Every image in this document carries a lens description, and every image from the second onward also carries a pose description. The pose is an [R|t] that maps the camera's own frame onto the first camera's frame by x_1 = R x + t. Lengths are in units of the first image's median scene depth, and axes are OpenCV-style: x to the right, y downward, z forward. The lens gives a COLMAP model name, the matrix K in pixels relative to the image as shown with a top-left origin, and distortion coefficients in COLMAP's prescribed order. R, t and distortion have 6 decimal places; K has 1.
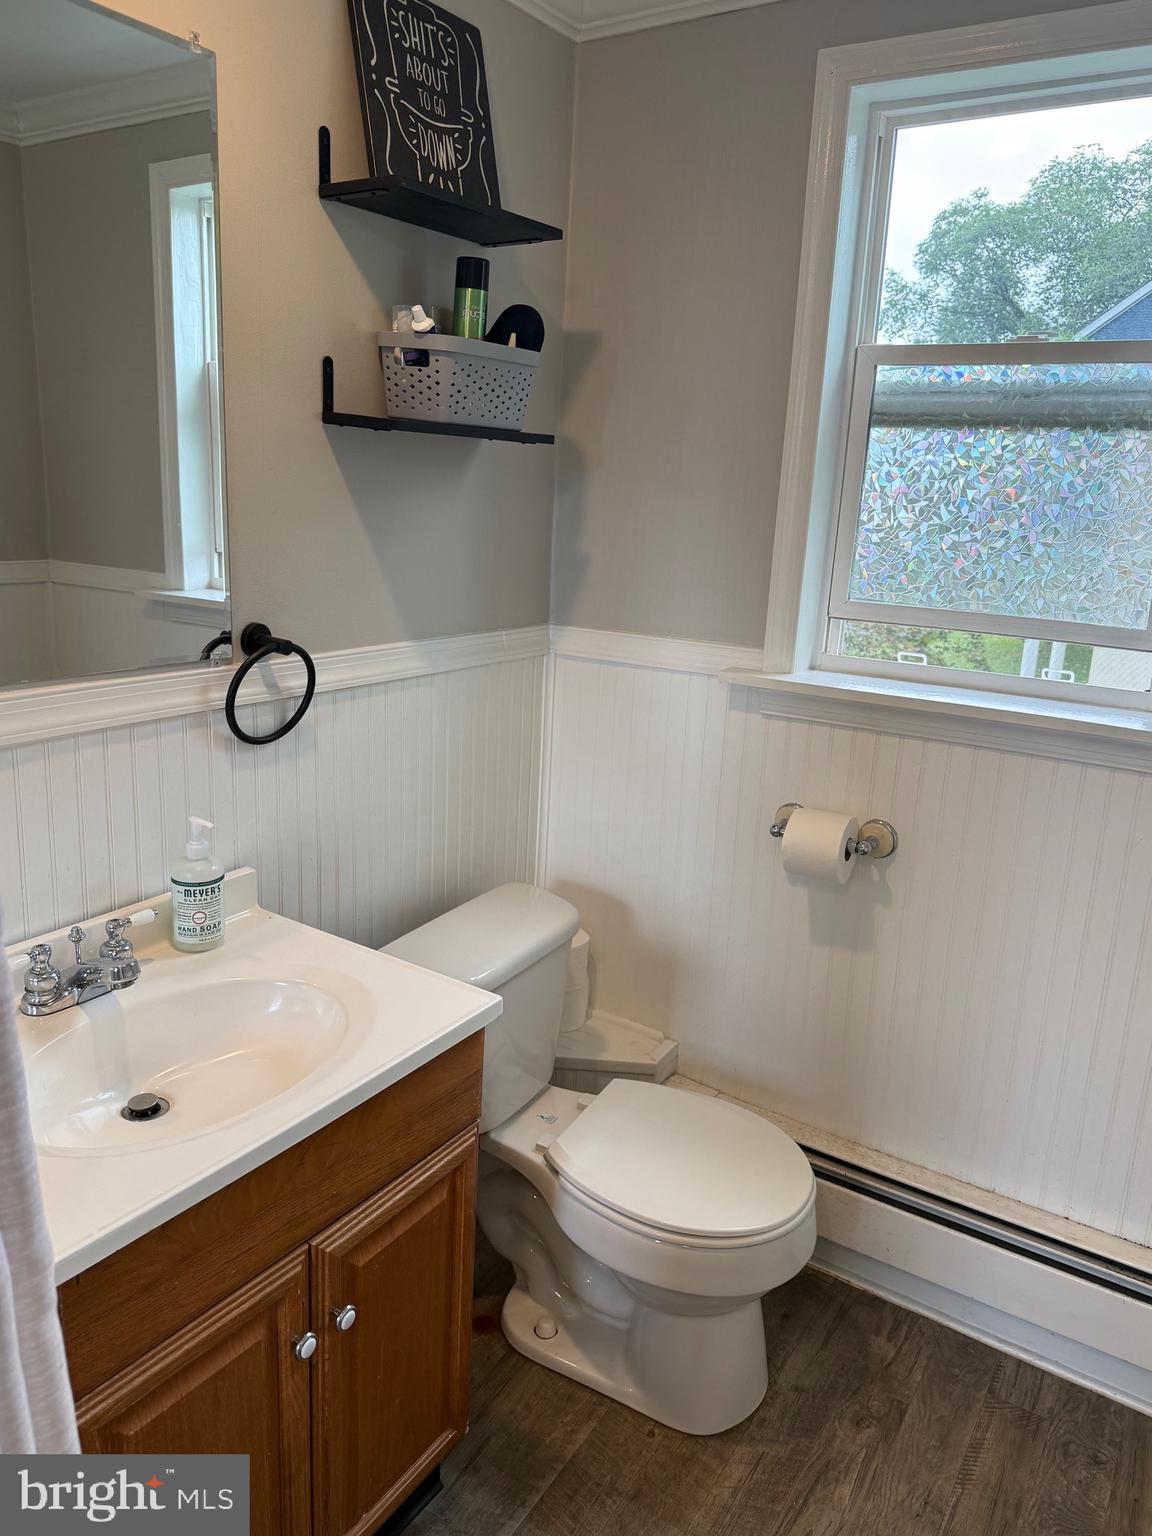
lens RADIAL K [[1130.9, 0, 575.7], [0, 1130.9, 772.4], [0, 0, 1]] dist [0.008070, -0.003989]
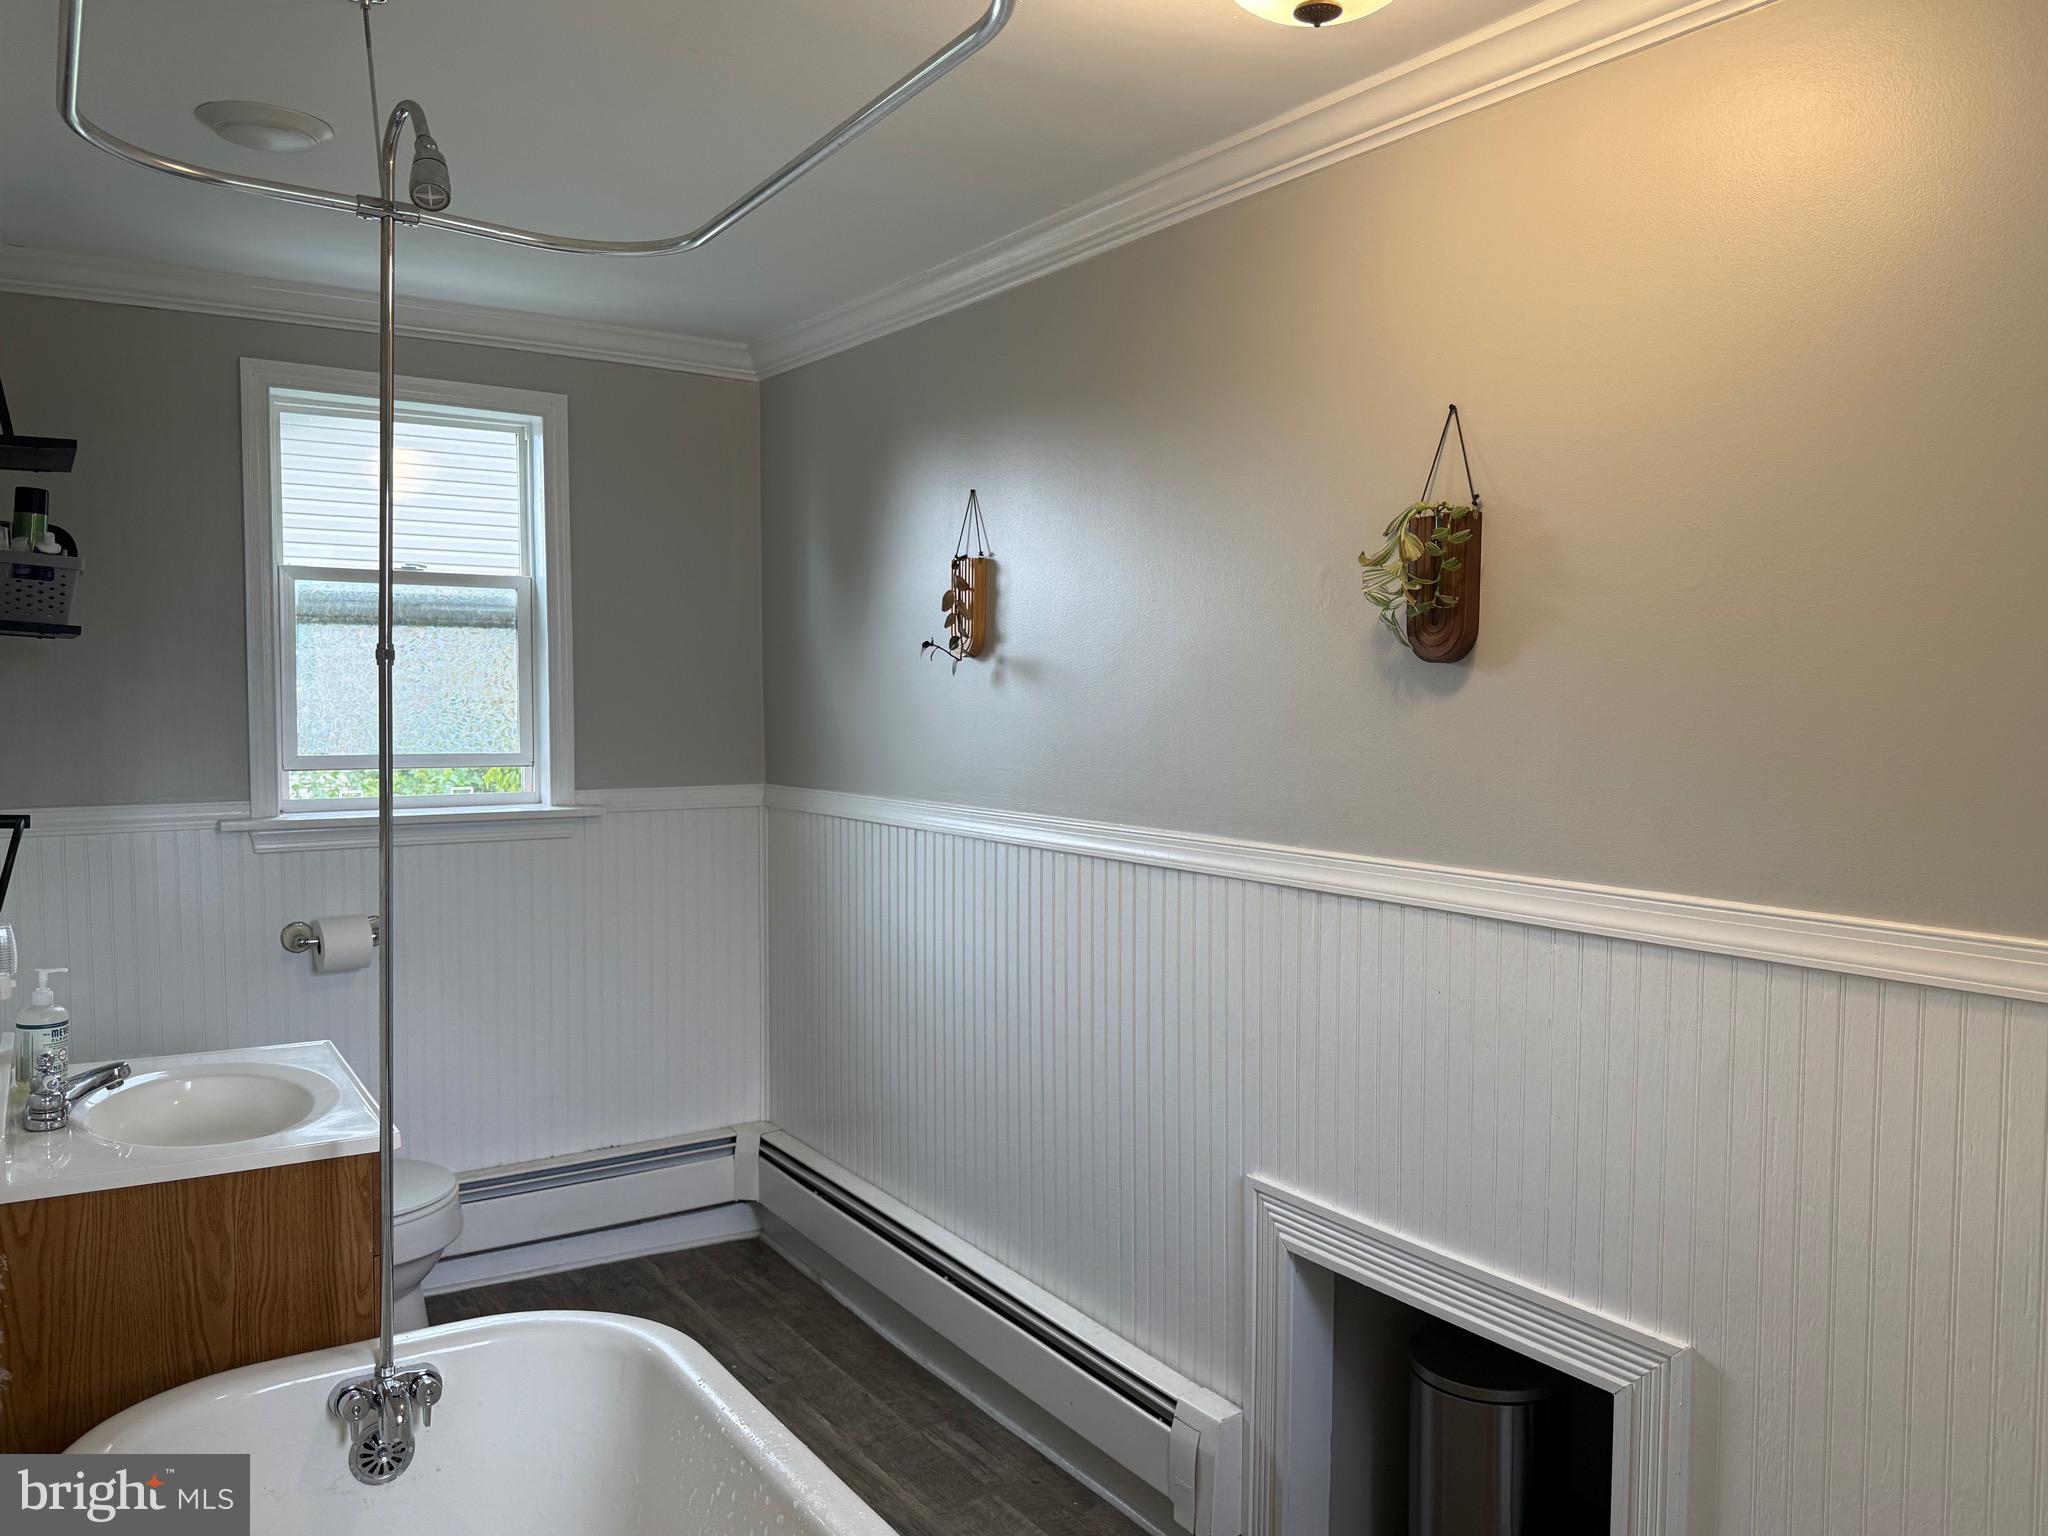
lens RADIAL K [[1507.8, 0, 1025.2], [0, 1507.8, 755.4], [0, 0, 1]] dist [0.008070, -0.003989]
pose [[0.401208, -0.086885, 0.911857, -1.113638], [0.246850, 0.968917, -0.016290, 0.086390], [-0.882098, 0.231628, 0.410185, -0.465978]]
